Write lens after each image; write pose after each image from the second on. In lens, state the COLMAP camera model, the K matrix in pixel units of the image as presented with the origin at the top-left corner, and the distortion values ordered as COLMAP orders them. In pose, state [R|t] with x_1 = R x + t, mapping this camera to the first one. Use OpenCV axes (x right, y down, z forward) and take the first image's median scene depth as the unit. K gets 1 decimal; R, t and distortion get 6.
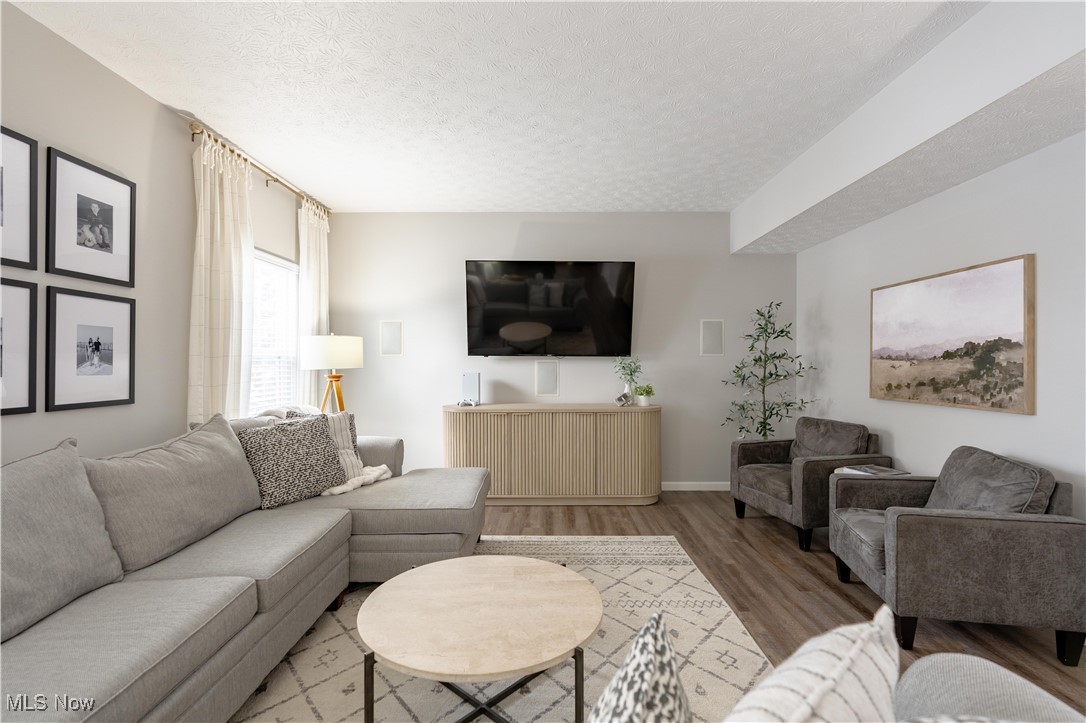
lens RADIAL K [[493.4, 0, 540.6], [0, 493.4, 360.5], [0, 0, 1]] dist [-0.001410, 0.000927]
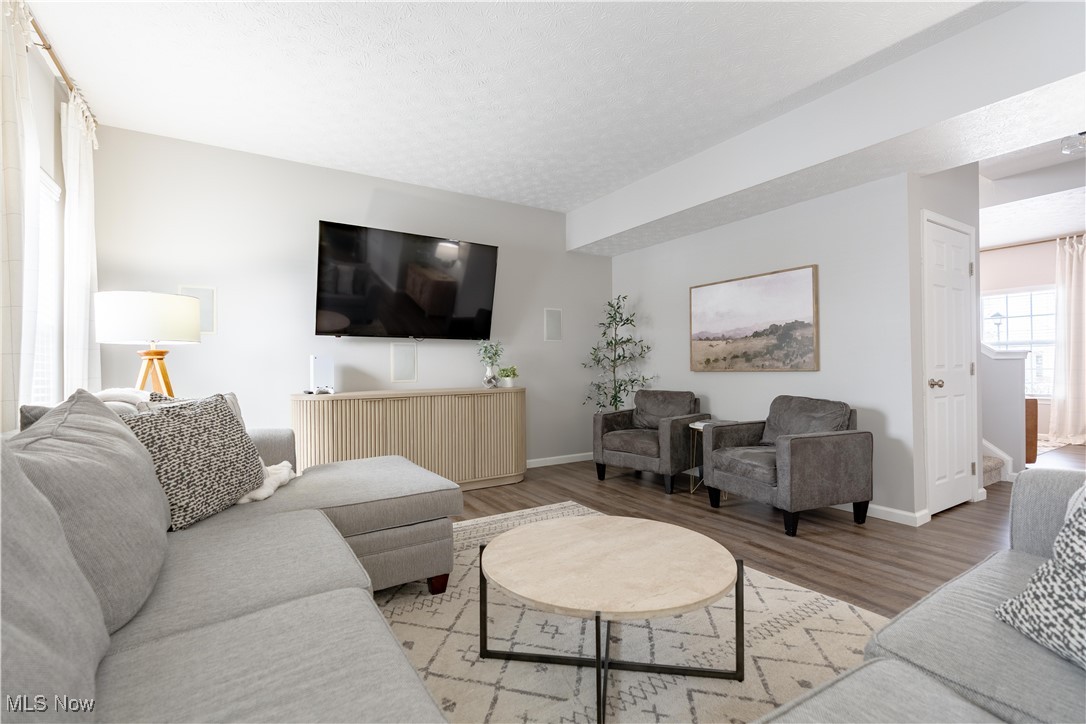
lens RADIAL K [[493.4, 0, 541.5], [0, 493.4, 362.1], [0, 0, 1]] dist [-0.001410, 0.000927]
pose [[0.843514, -0.002603, 0.537101, -0.367612], [0.007706, 0.999944, -0.007256, 0.060636], [-0.537052, 0.010259, 0.843487, 0.123872]]
